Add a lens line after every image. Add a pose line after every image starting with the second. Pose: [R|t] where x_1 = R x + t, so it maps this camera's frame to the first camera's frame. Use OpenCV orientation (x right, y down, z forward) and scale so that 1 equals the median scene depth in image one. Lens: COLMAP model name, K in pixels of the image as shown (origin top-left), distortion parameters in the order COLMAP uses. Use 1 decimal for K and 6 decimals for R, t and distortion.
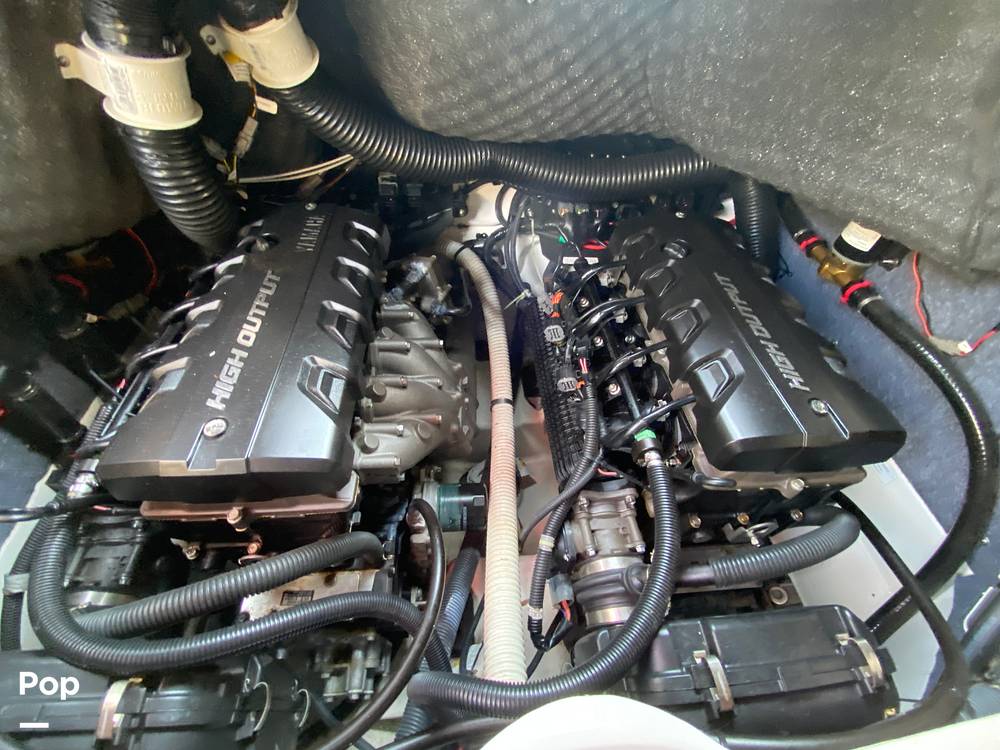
lens RADIAL K [[407.7, 0, 502.8], [0, 407.7, 379.2], [0, 0, 1]] dist [0.025167, -0.021061]
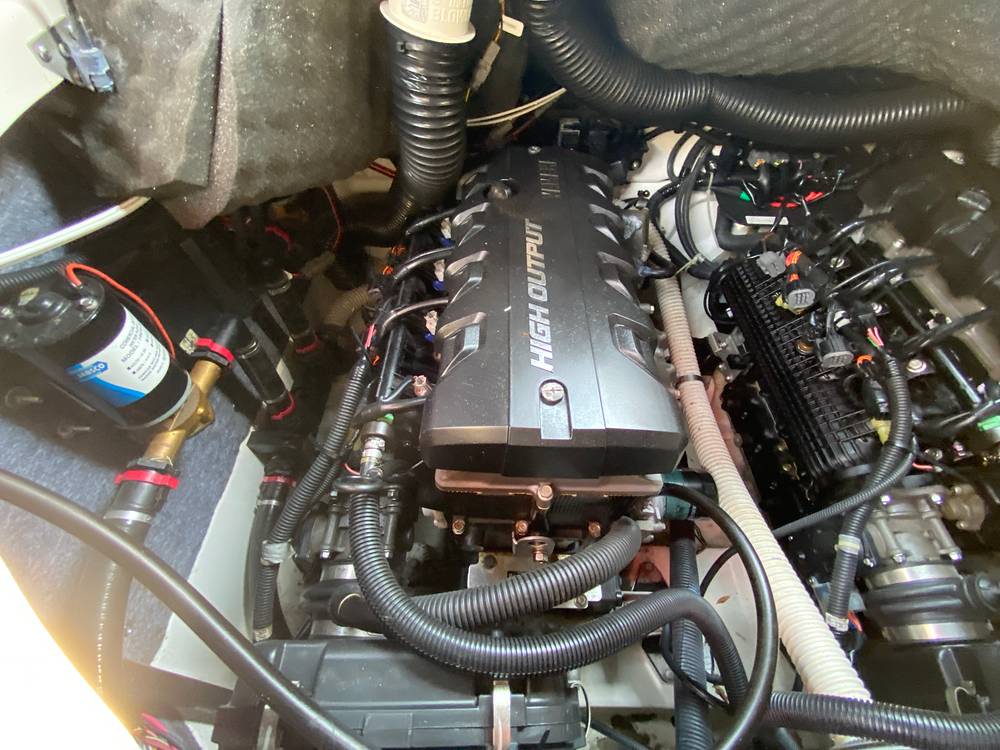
lens RADIAL K [[409.4, 0, 501.8], [0, 409.4, 378.0], [0, 0, 1]] dist [0.026264, -0.021188]
pose [[0.995068, 0.035362, -0.092678, -0.500096], [-0.030807, 0.998268, 0.050121, 0.033612], [0.094289, -0.047019, 0.994434, 0.094398]]
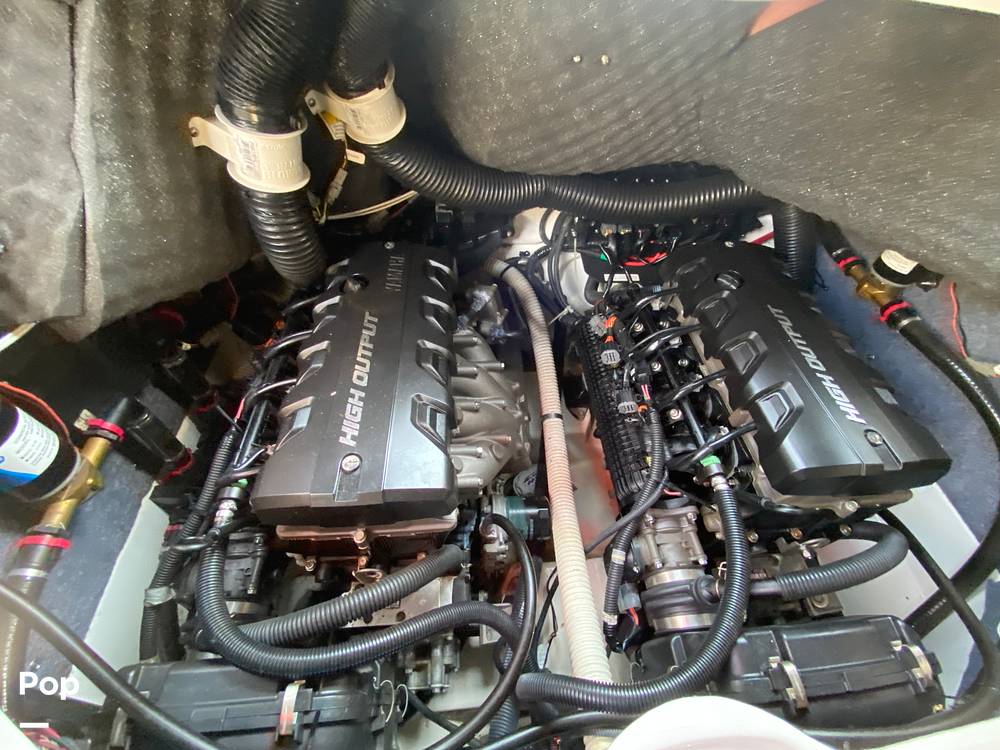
lens RADIAL K [[409.4, 0, 501.8], [0, 409.4, 378.0], [0, 0, 1]] dist [0.026264, -0.021188]
pose [[0.999763, -0.005566, -0.021066, -0.170042], [0.005936, 0.999828, 0.017543, -0.096866], [0.020965, -0.017664, 0.999624, -0.105094]]
